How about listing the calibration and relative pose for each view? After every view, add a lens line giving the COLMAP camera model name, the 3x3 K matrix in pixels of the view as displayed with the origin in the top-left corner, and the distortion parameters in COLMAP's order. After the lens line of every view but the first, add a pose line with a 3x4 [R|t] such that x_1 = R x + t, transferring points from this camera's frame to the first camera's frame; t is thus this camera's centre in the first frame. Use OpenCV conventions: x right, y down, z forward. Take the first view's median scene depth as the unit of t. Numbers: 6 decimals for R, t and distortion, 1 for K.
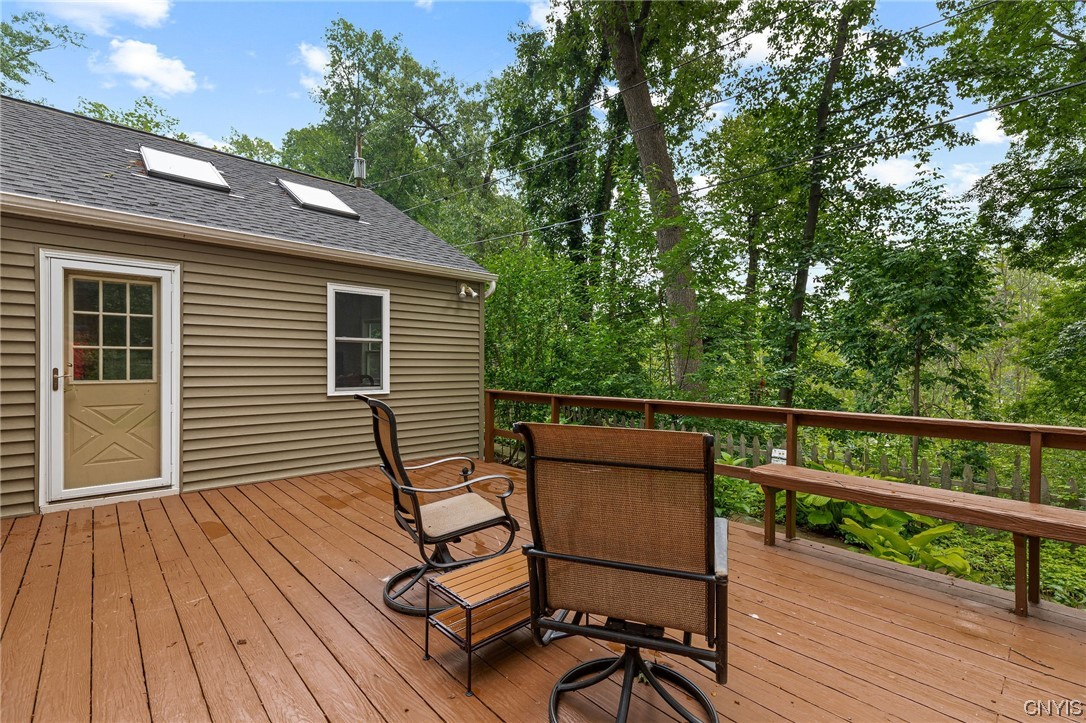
lens RADIAL K [[489.2, 0, 544.0], [0, 489.2, 364.0], [0, 0, 1]] dist [0.000554, 0.000338]
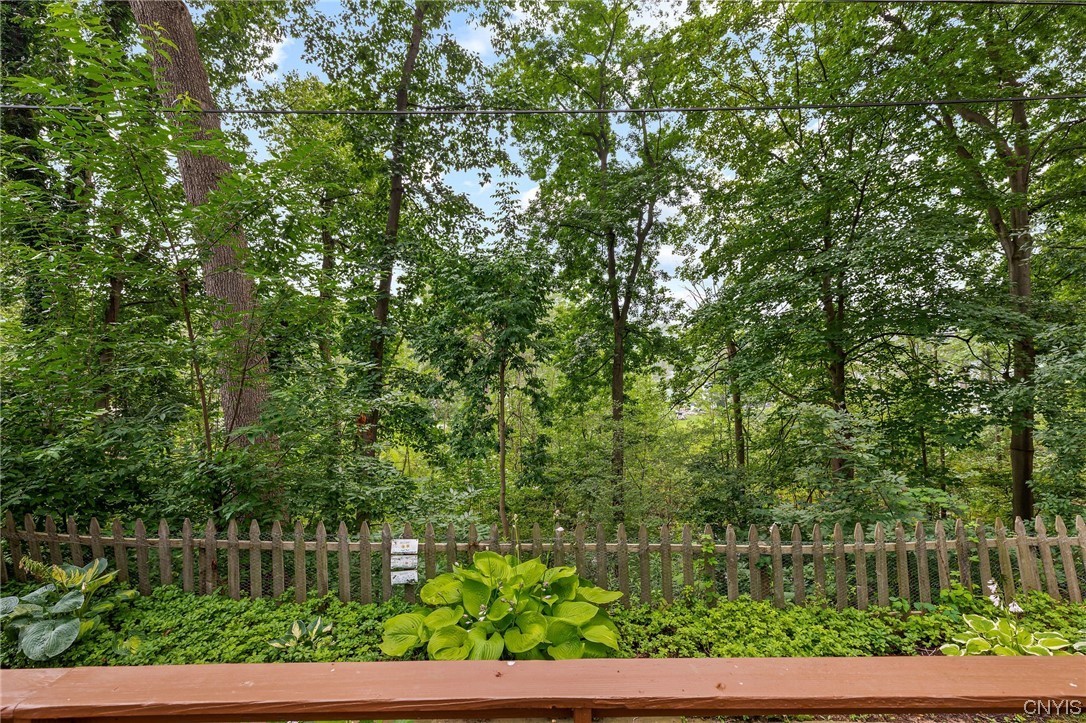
lens RADIAL K [[489.2, 0, 544.0], [0, 489.2, 364.0], [0, 0, 1]] dist [0.000554, 0.000338]
pose [[0.676442, -0.023190, 0.736131, 0.055961], [0.016385, 0.999731, 0.016438, -0.024932], [-0.736314, 0.000942, 0.676640, 0.171384]]
